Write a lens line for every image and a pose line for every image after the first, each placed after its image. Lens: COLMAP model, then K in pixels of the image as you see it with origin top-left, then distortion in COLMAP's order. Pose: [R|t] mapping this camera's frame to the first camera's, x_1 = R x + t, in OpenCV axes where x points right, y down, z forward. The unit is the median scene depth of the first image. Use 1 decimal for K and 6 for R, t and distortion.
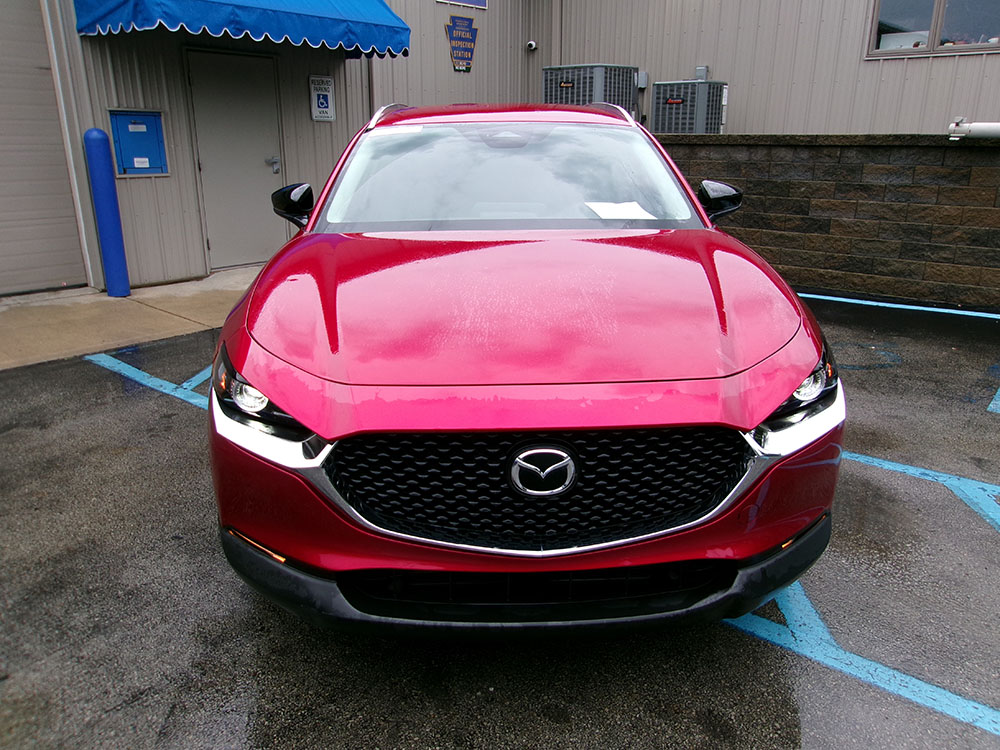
lens RADIAL K [[787.7, 0, 500.0], [0, 787.7, 375.0], [0, 0, 1]] dist [0.001350, 0.056680]
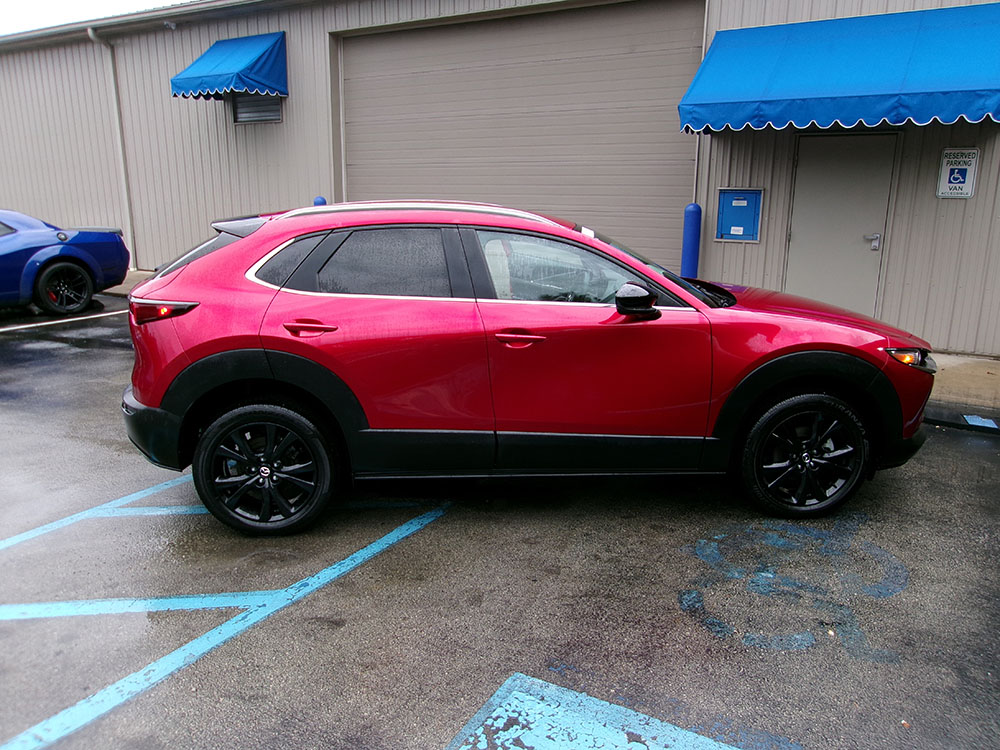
lens RADIAL K [[768.6, 0, 500.0], [0, 768.6, 375.0], [0, 0, 1]] dist [-0.028824, 0.047520]
pose [[0.140512, 0.242813, -0.959843, 0.696585], [-0.295029, 0.935687, 0.193513, -0.183176], [0.945100, 0.255990, 0.203113, 0.476198]]
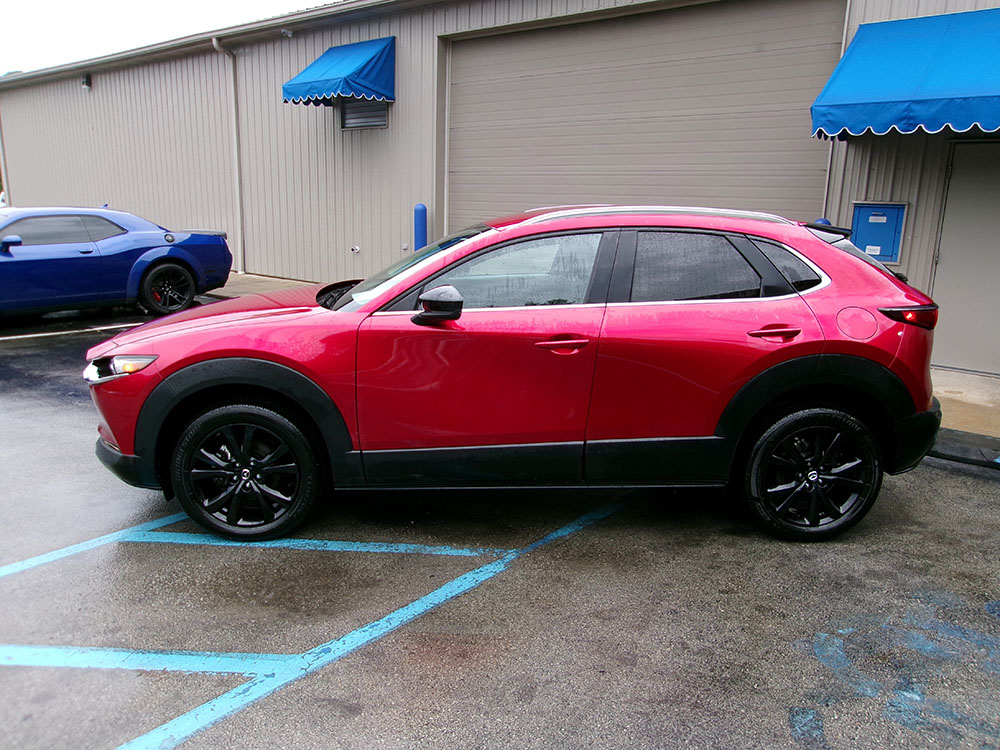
lens RADIAL K [[768.6, 0, 500.0], [0, 768.6, 375.0], [0, 0, 1]] dist [-0.028824, 0.047520]
pose [[-0.004912, 0.228935, -0.973429, 0.611845], [-0.314337, 0.923744, 0.218836, -0.182062], [0.949299, 0.307060, 0.067426, 0.505804]]
